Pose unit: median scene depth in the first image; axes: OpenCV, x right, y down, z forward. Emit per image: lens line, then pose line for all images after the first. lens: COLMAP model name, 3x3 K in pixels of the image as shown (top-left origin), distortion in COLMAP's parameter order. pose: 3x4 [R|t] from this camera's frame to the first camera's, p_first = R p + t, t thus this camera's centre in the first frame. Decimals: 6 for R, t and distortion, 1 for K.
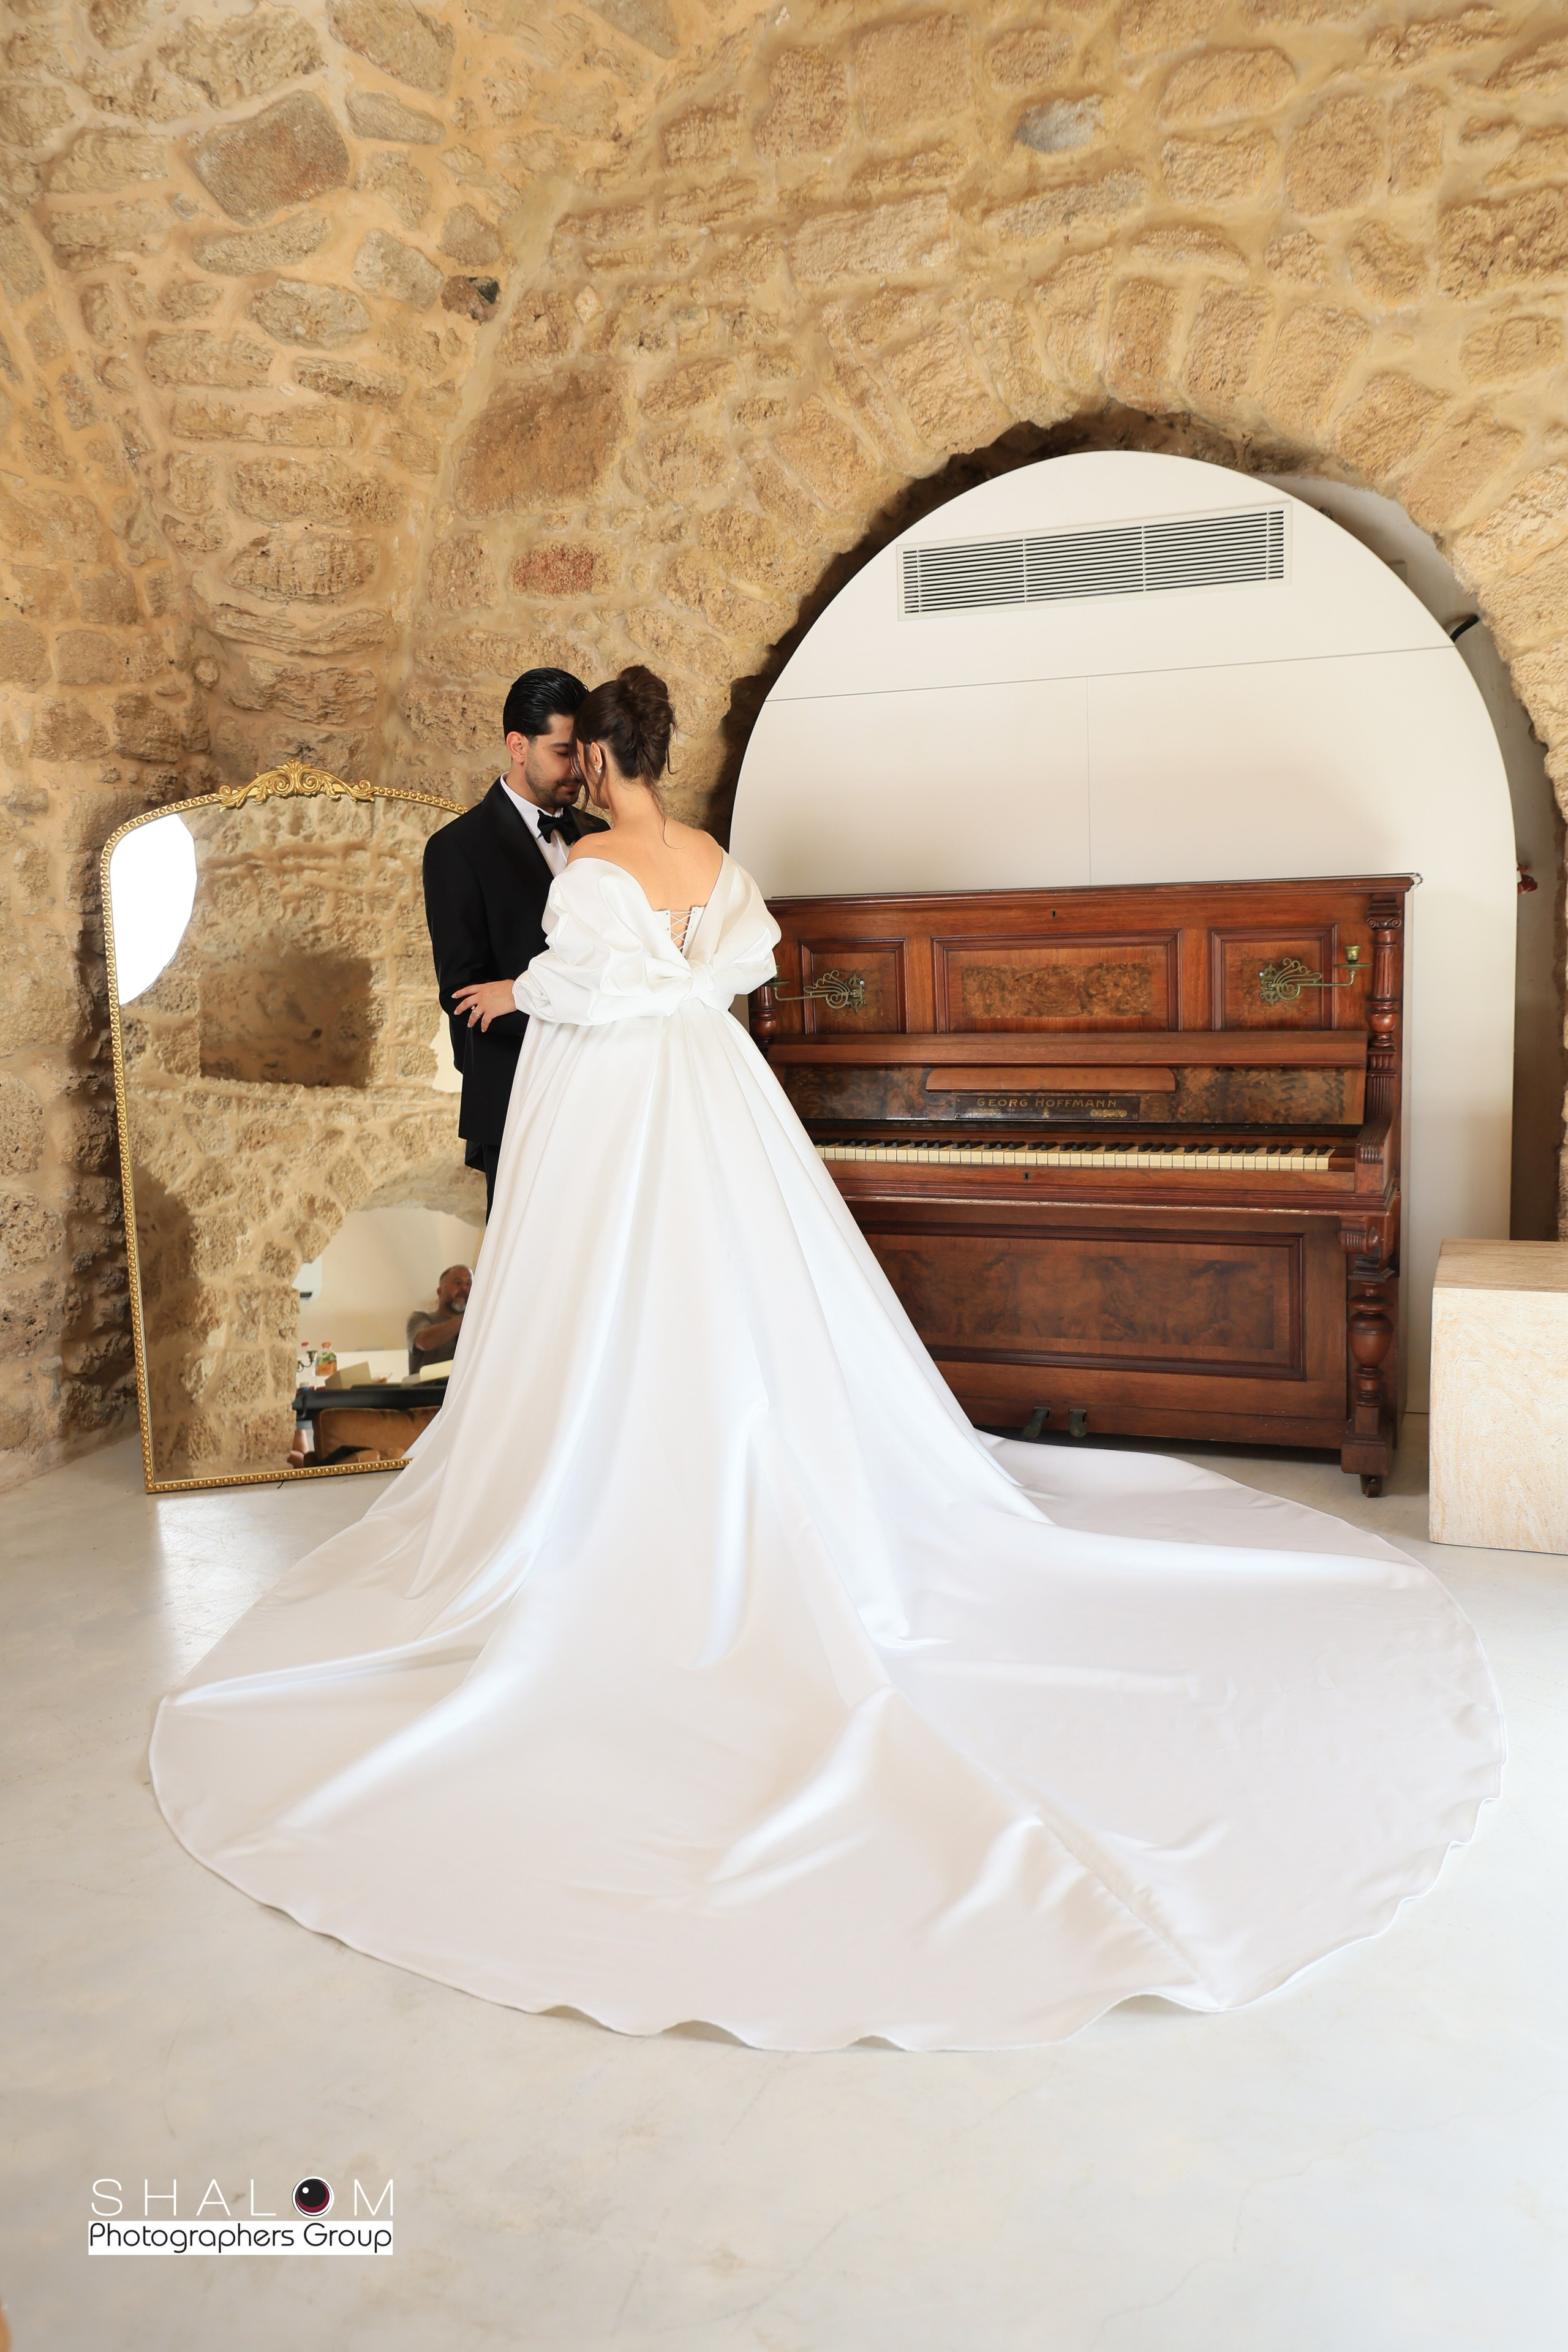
lens RADIAL K [[1926.2, 0, 777.3], [0, 1926.2, 1191.8], [0, 0, 1]] dist [0.011182, 0.067004]
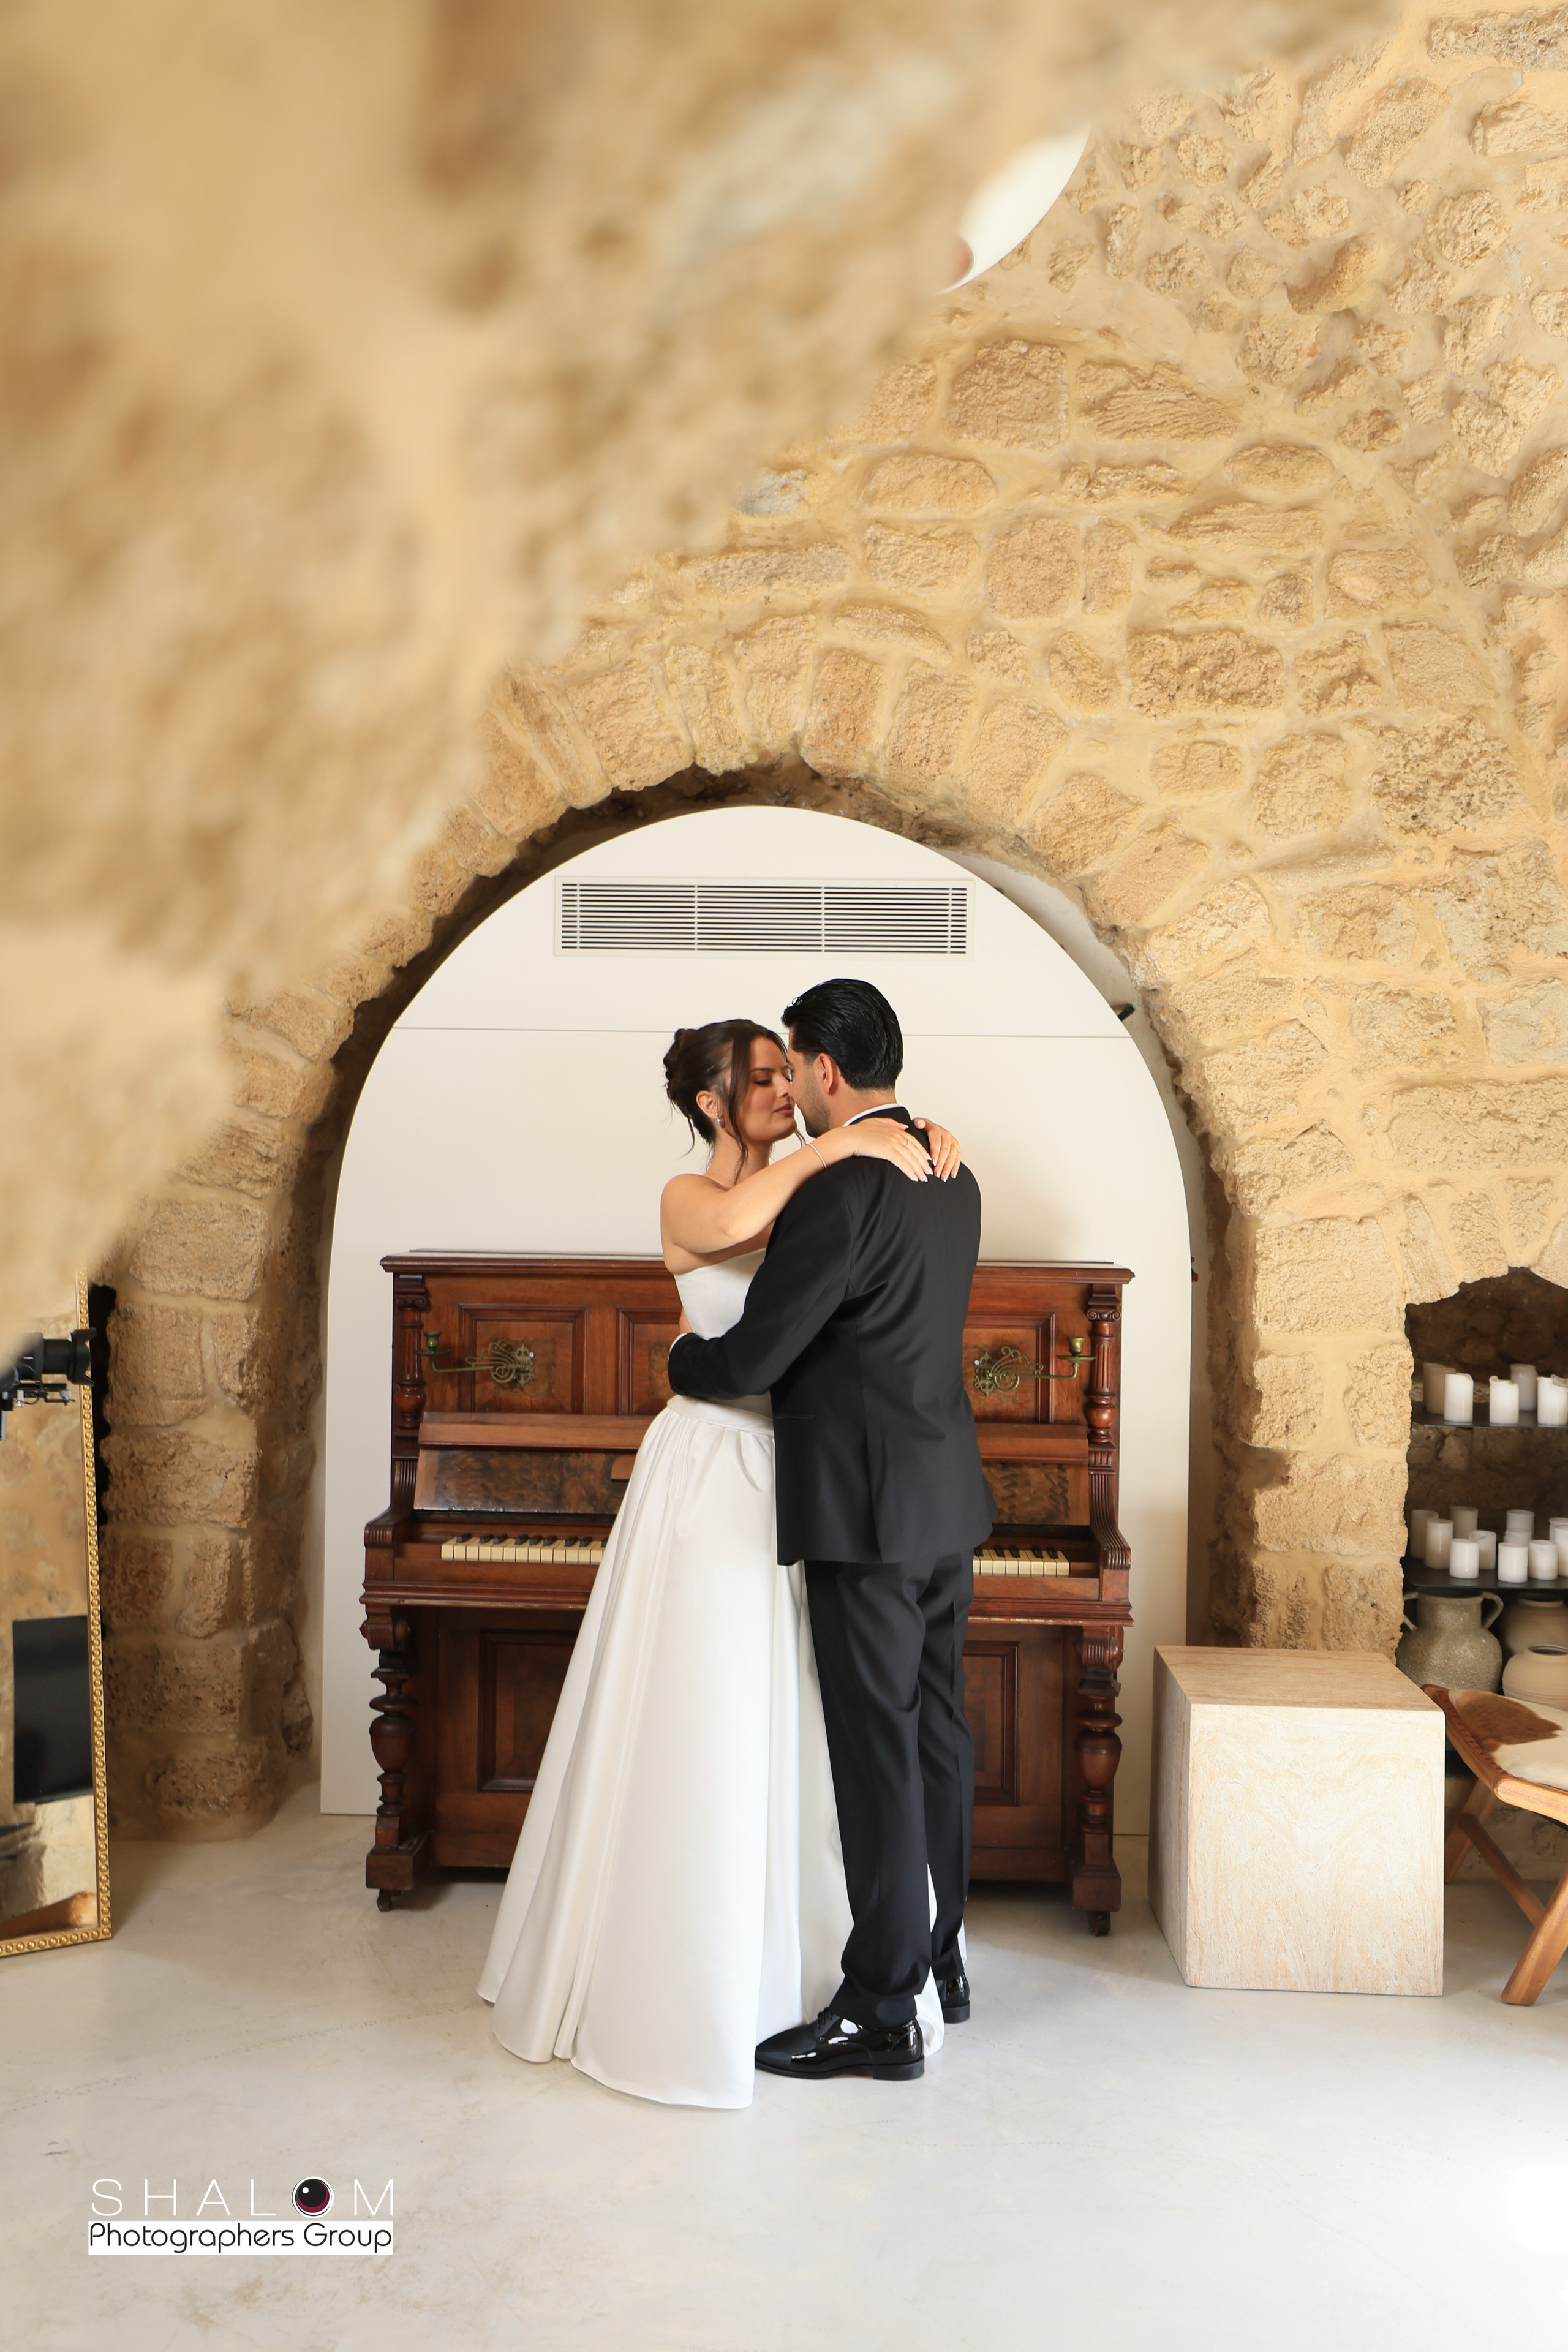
lens RADIAL K [[2219.0, 0, 759.9], [0, 2219.0, 1185.3], [0, 0, 1]] dist [0.028631, 0.089492]
pose [[0.943604, 0.053926, 0.326656, -0.197493], [0.000036, 0.986629, -0.162982, -0.020054], [-0.331077, 0.153802, 0.930985, 0.010361]]
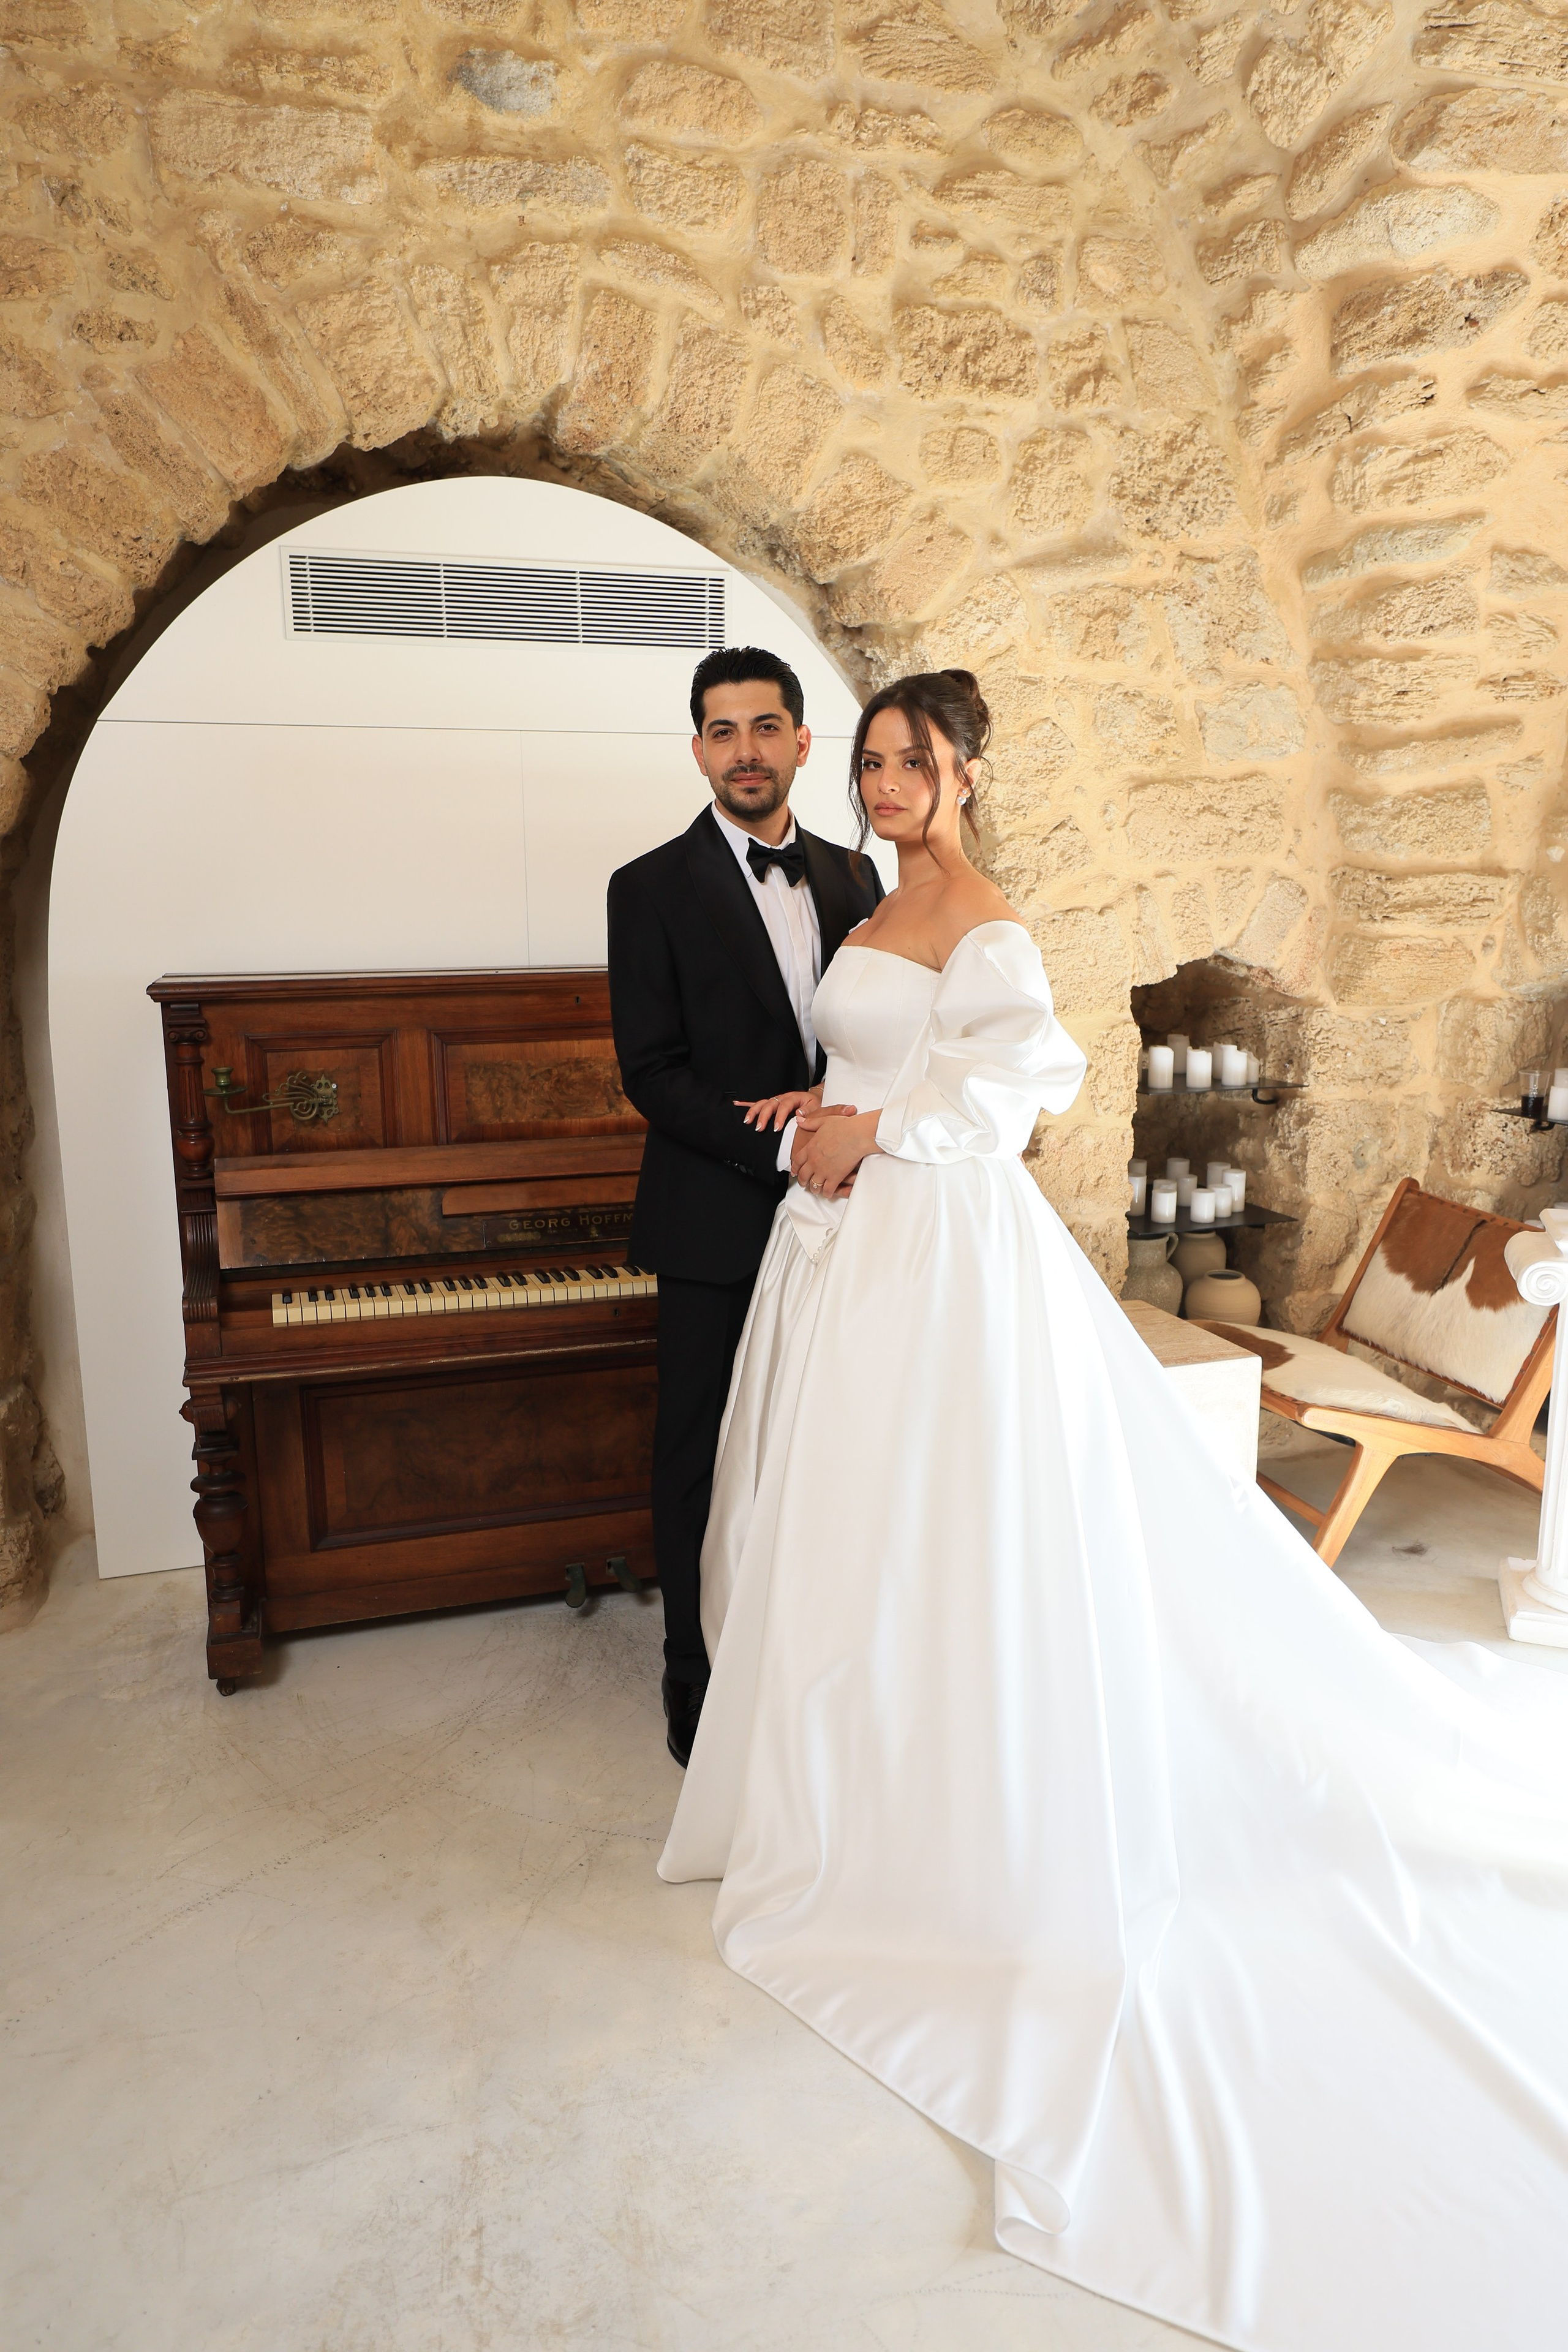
lens RADIAL K [[1555.6, 0, 776.2], [0, 1555.6, 1171.6], [0, 0, 1]] dist [-0.010986, 0.043463]
pose [[0.772845, -0.075461, 0.630092, -0.226572], [0.084532, 0.996298, 0.015634, -0.069727], [-0.628939, 0.041181, 0.776363, 0.399924]]
